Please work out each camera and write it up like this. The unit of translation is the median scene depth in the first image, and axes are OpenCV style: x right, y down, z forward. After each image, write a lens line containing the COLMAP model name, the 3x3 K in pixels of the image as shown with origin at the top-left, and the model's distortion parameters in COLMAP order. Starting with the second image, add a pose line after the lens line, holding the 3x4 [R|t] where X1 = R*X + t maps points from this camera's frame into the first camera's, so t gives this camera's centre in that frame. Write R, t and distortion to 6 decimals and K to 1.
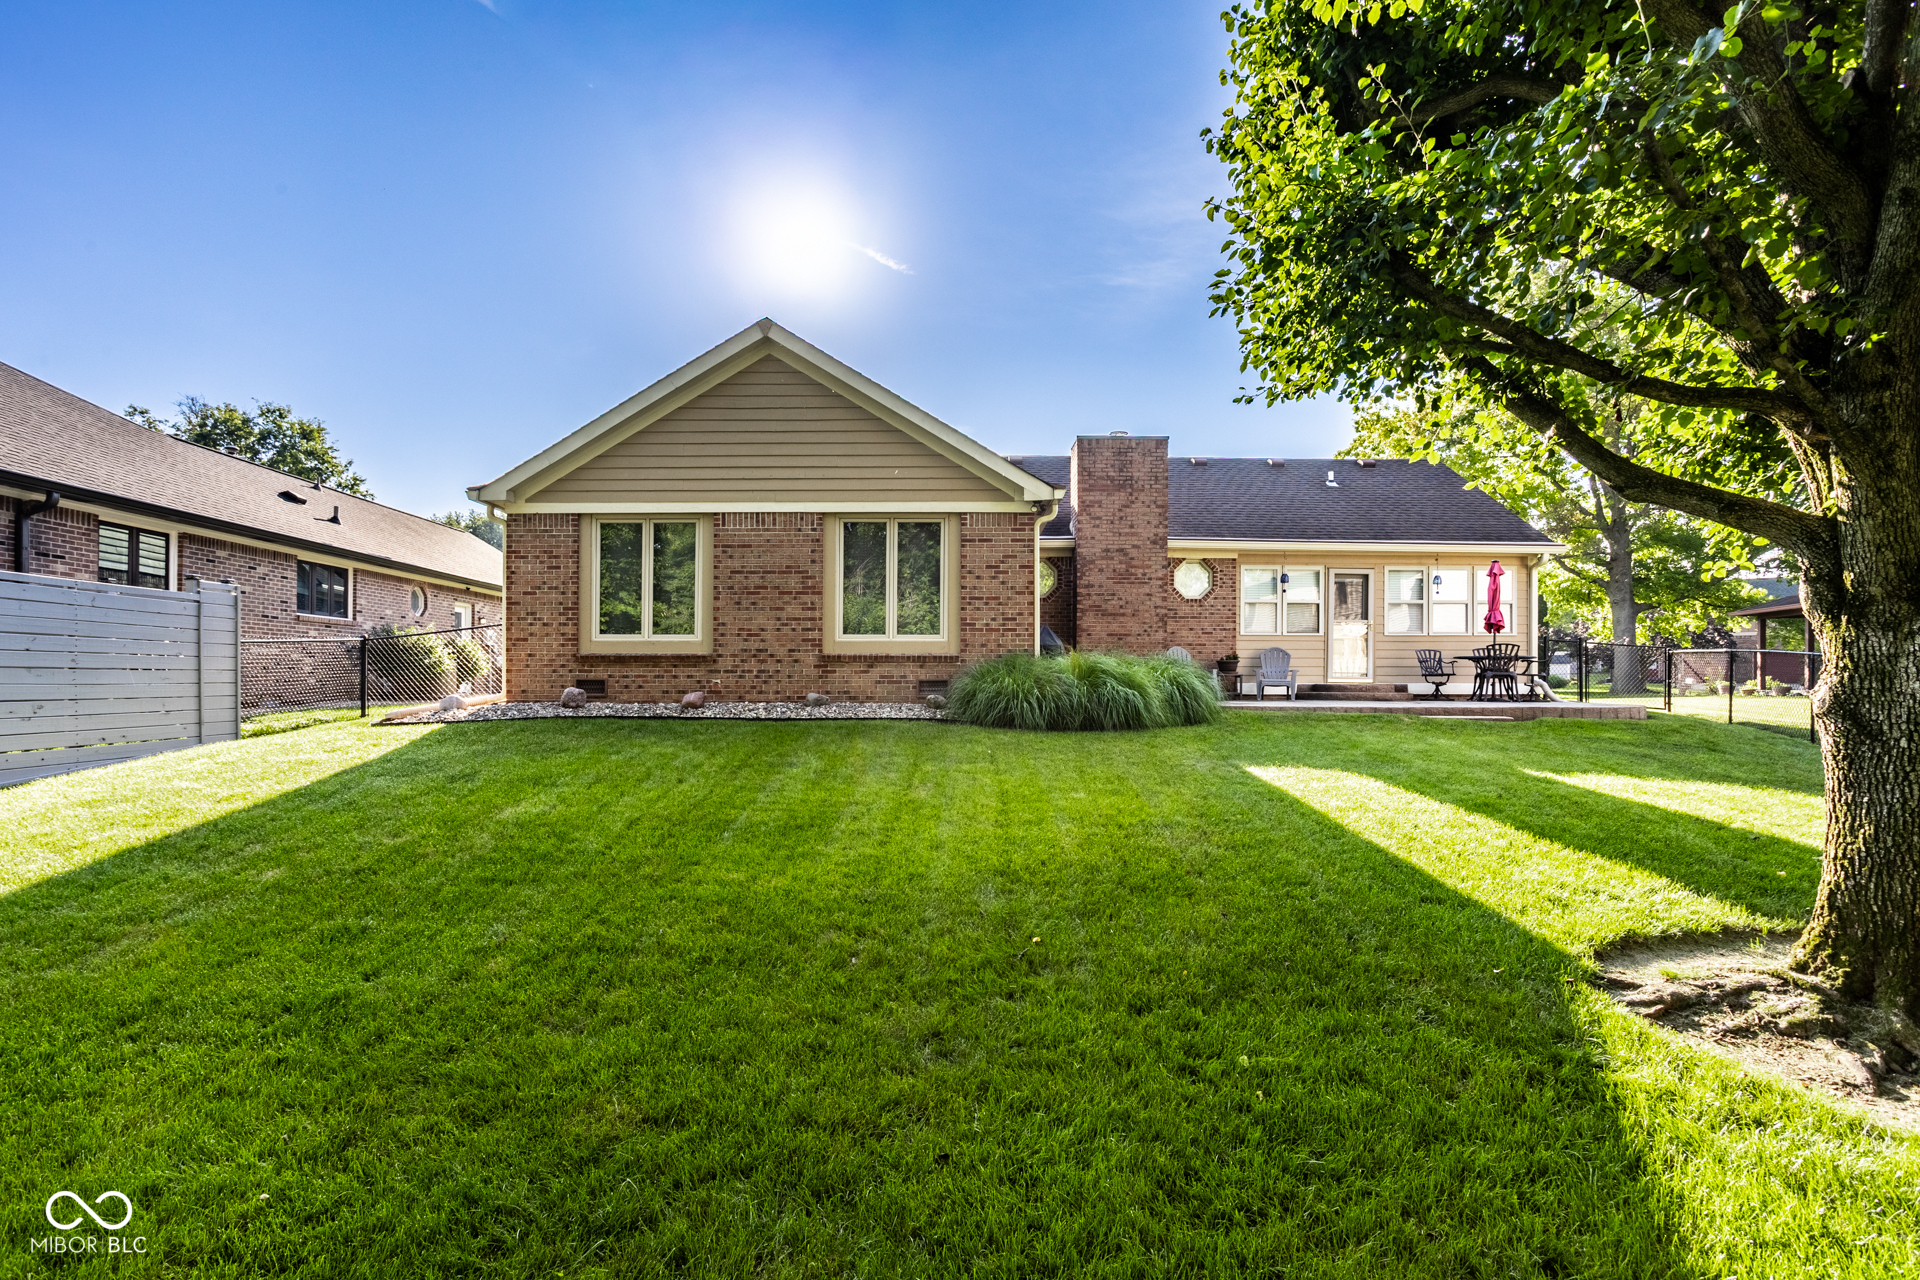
lens RADIAL K [[963.9, 0, 926.5], [0, 963.9, 683.6], [0, 0, 1]] dist [-0.045532, 0.021059]
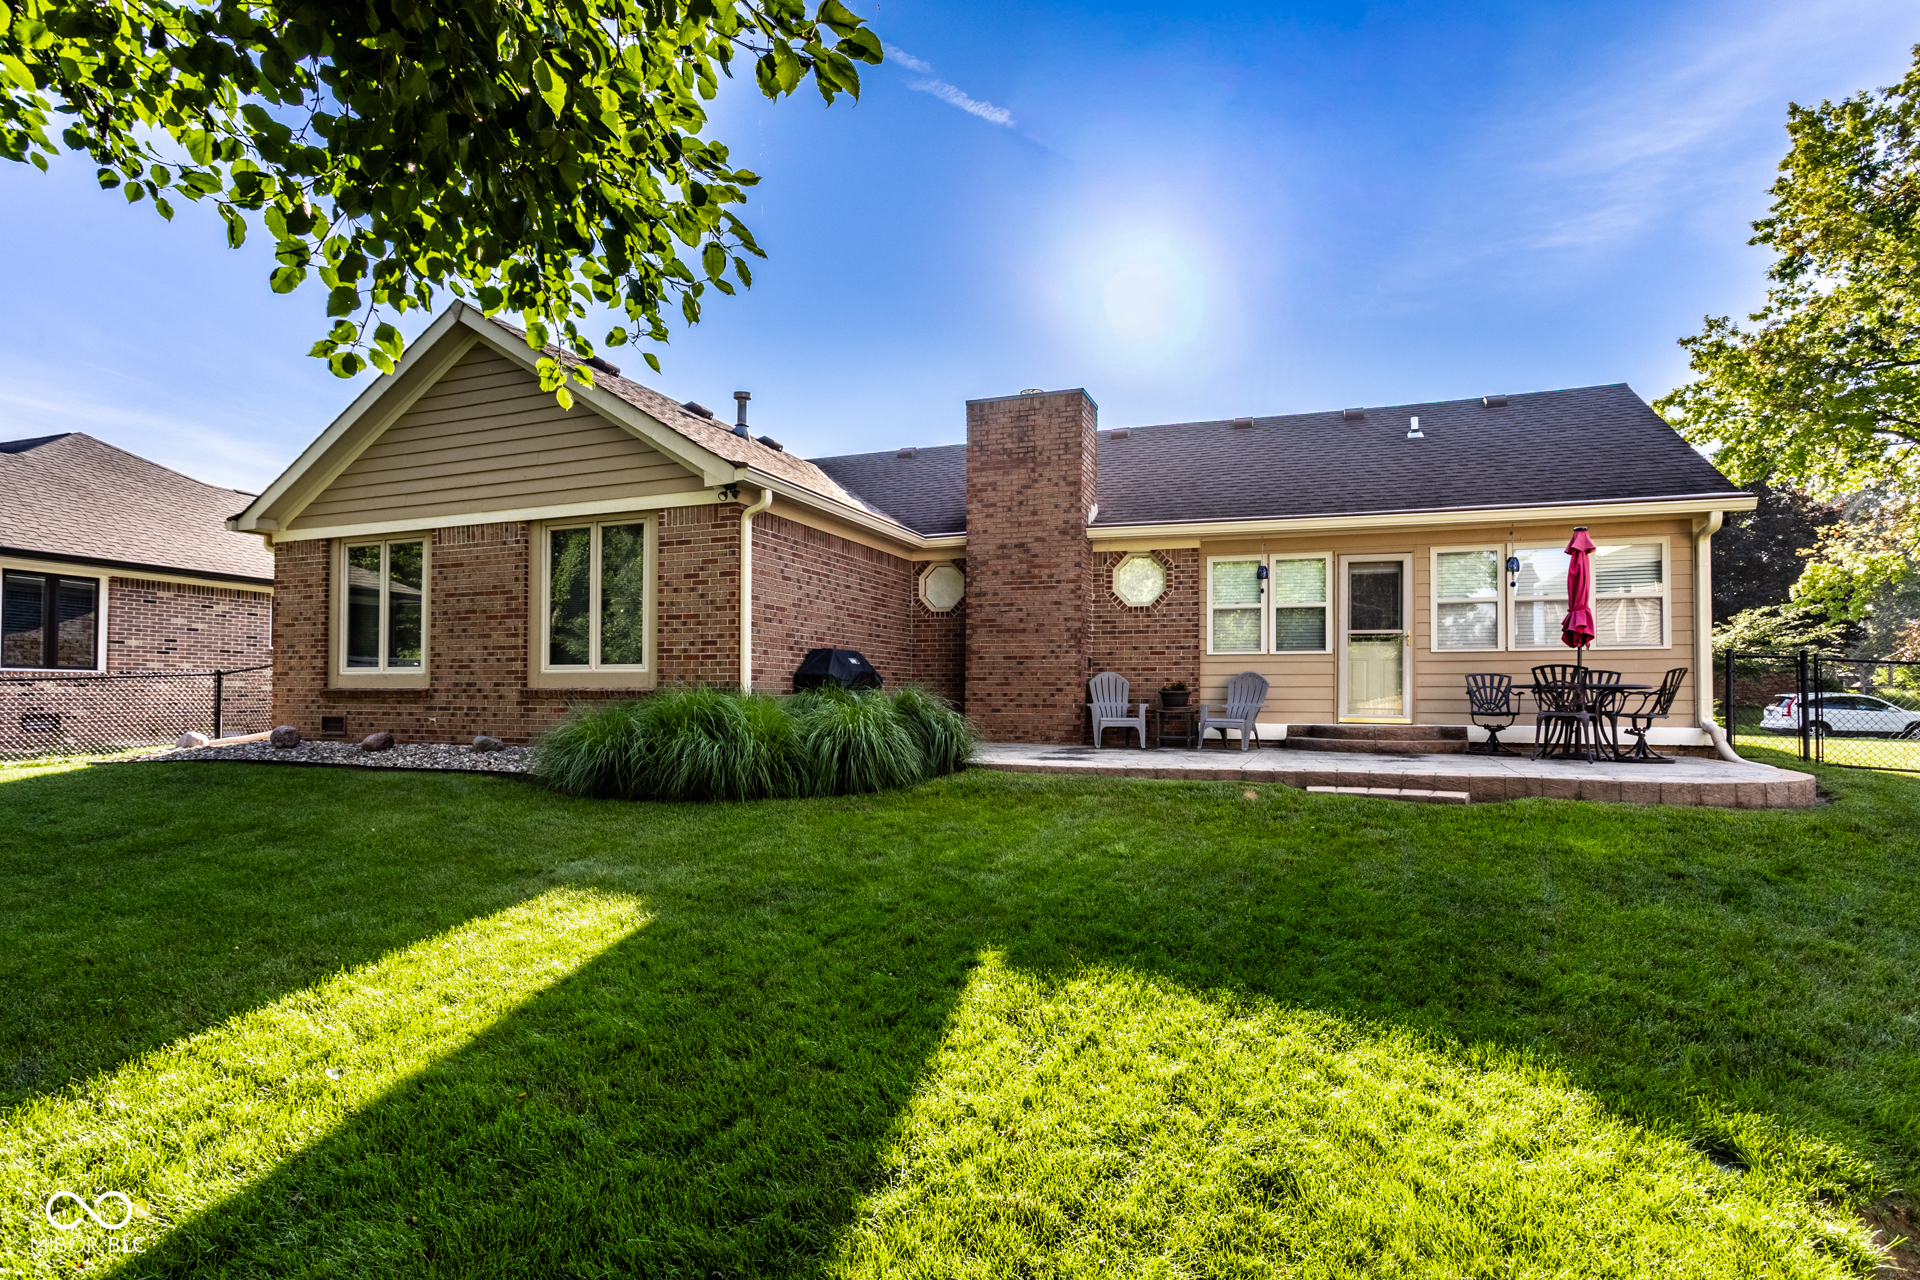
lens RADIAL K [[970.6, 0, 919.5], [0, 970.6, 689.5], [0, 0, 1]] dist [-0.050092, 0.030386]
pose [[0.934561, -0.001716, -0.355799, 0.508330], [-0.002942, 0.999917, -0.012549, -0.020201], [0.355791, 0.012774, 0.934478, 0.334858]]
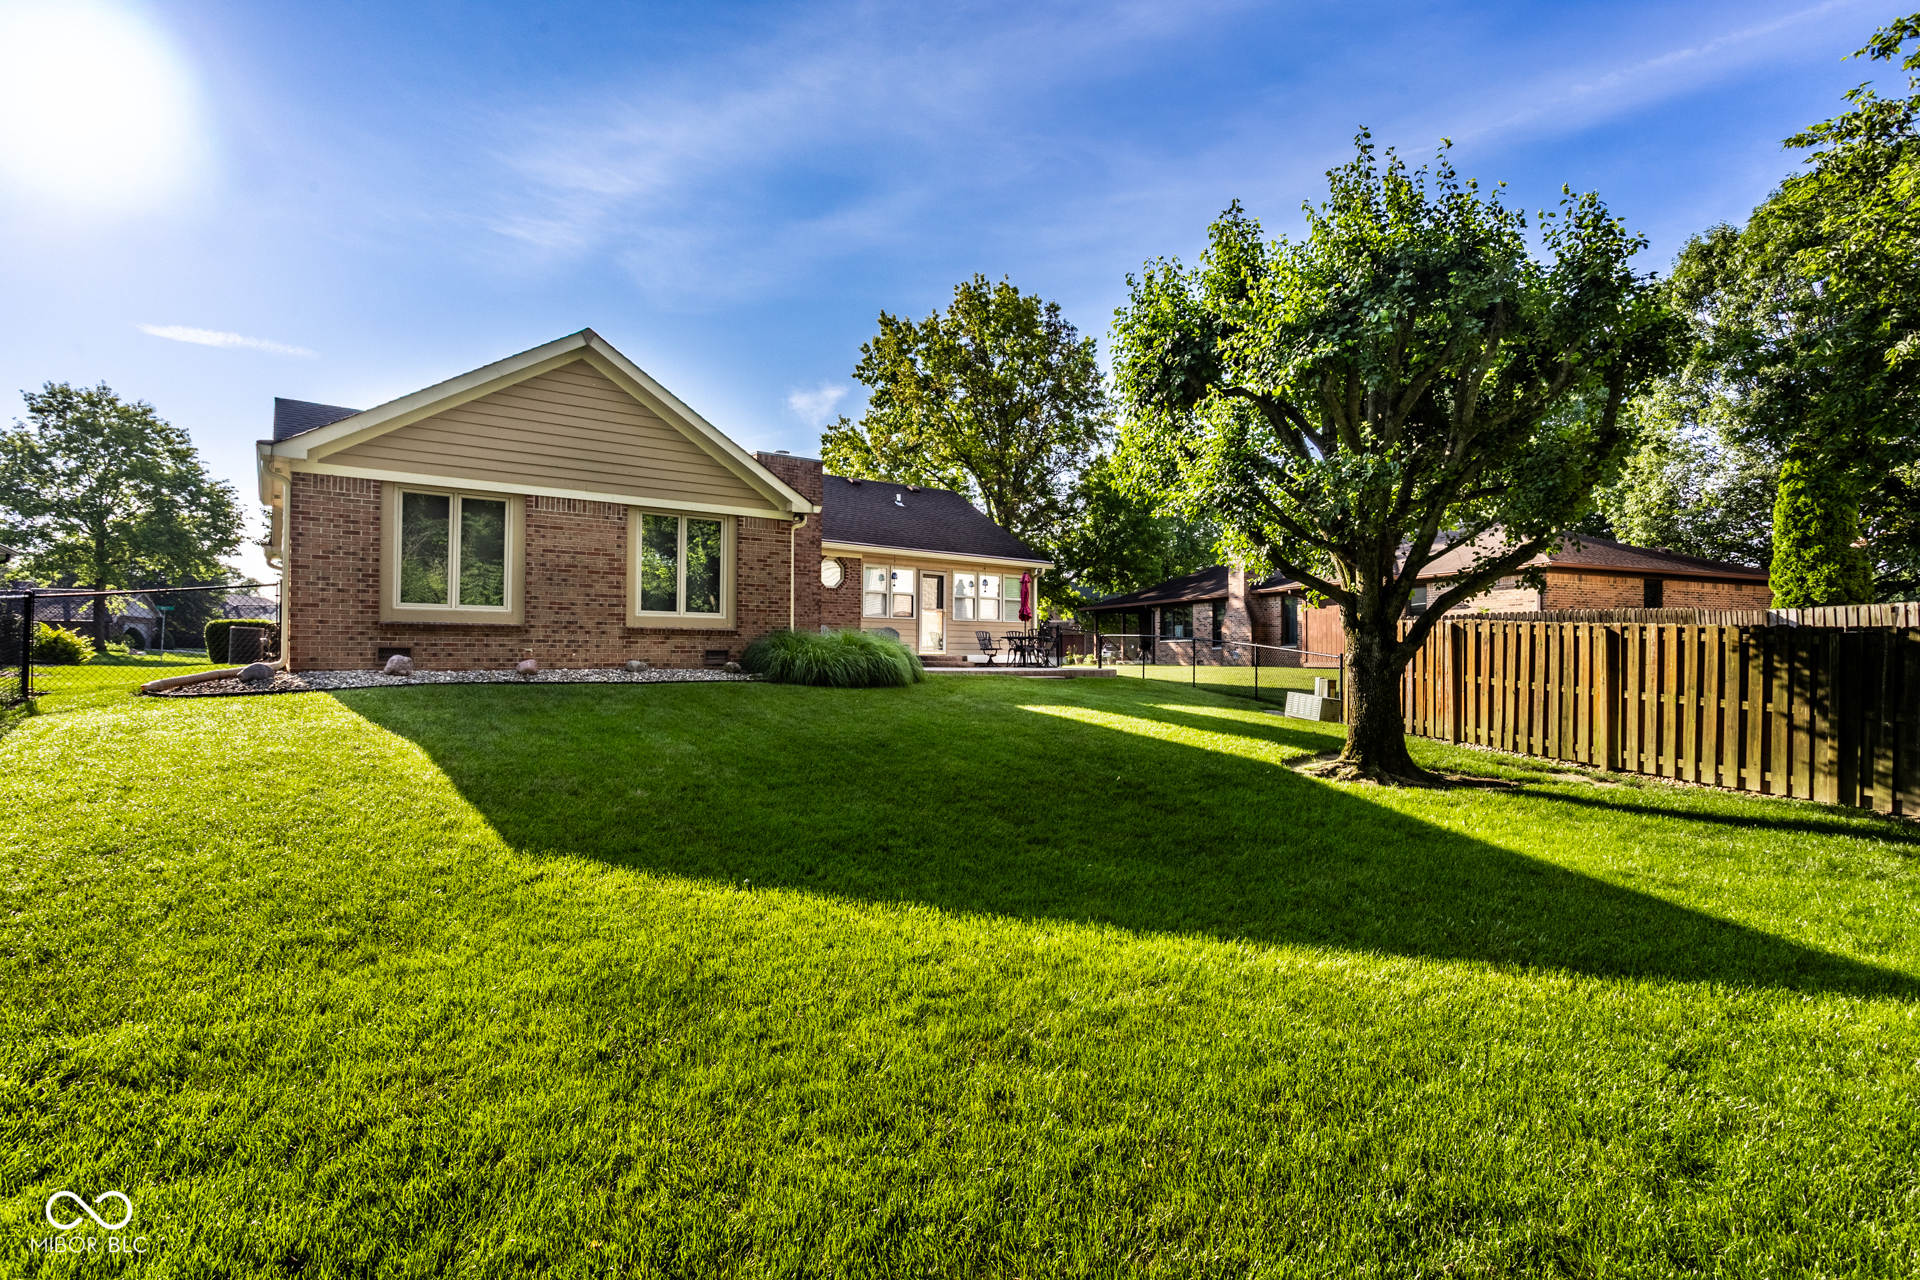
lens RADIAL K [[957.1, 0, 959.4], [0, 957.1, 651.8], [0, 0, 1]] dist [-0.050598, 0.029967]
pose [[0.789915, 0.006000, 0.613187, -0.487414], [-0.003173, 0.999979, -0.005697, 0.004117], [-0.613208, 0.002554, 0.789917, -0.142632]]
